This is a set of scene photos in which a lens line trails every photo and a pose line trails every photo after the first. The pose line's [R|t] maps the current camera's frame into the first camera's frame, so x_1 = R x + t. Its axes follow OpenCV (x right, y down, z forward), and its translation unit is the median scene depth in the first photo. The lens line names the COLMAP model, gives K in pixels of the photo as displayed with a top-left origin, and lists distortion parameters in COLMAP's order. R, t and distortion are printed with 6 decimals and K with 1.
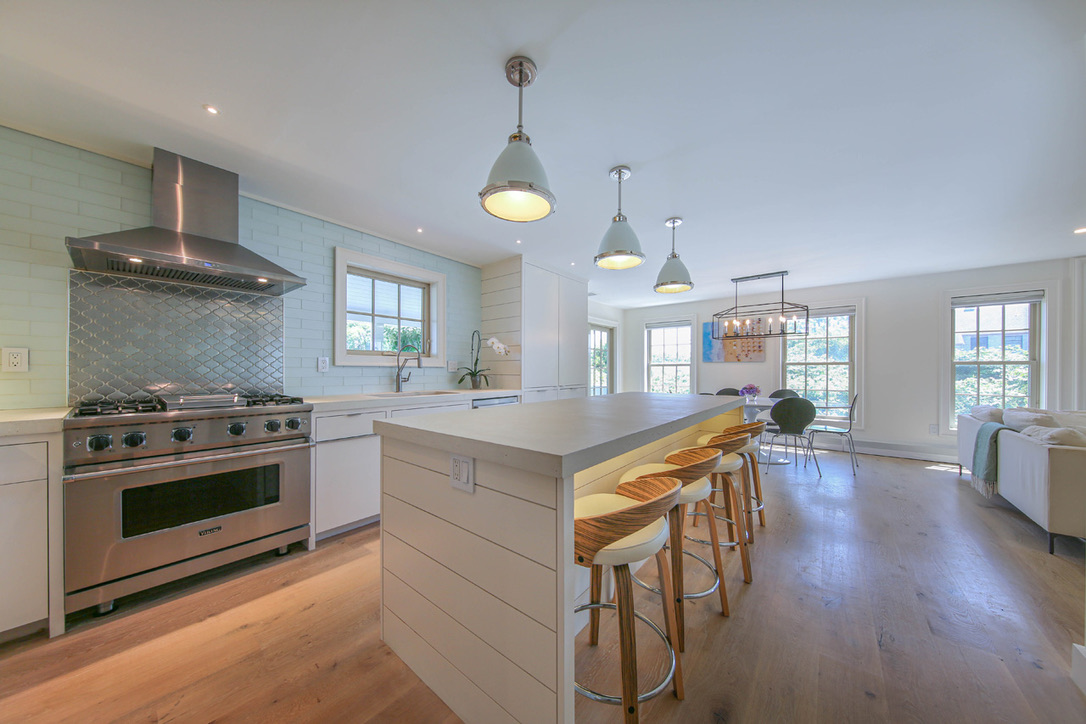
lens RADIAL K [[350.2, 0, 547.9], [0, 350.2, 366.4], [0, 0, 1]] dist [0.000530, 0.000079]
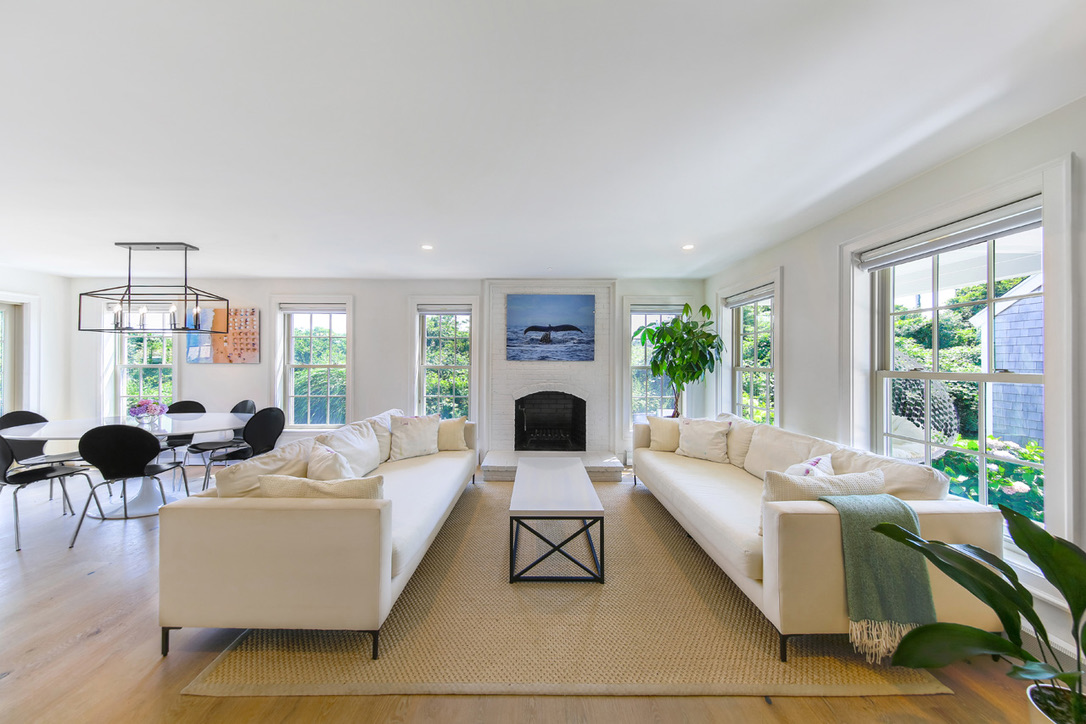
lens RADIAL K [[350.2, 0, 547.9], [0, 350.2, 366.4], [0, 0, 1]] dist [0.000530, 0.000079]
pose [[0.772781, -0.001782, 0.634671, 0.685001], [-0.004442, 0.999956, 0.008217, -0.017279], [-0.634658, -0.009169, 0.772739, -0.059290]]
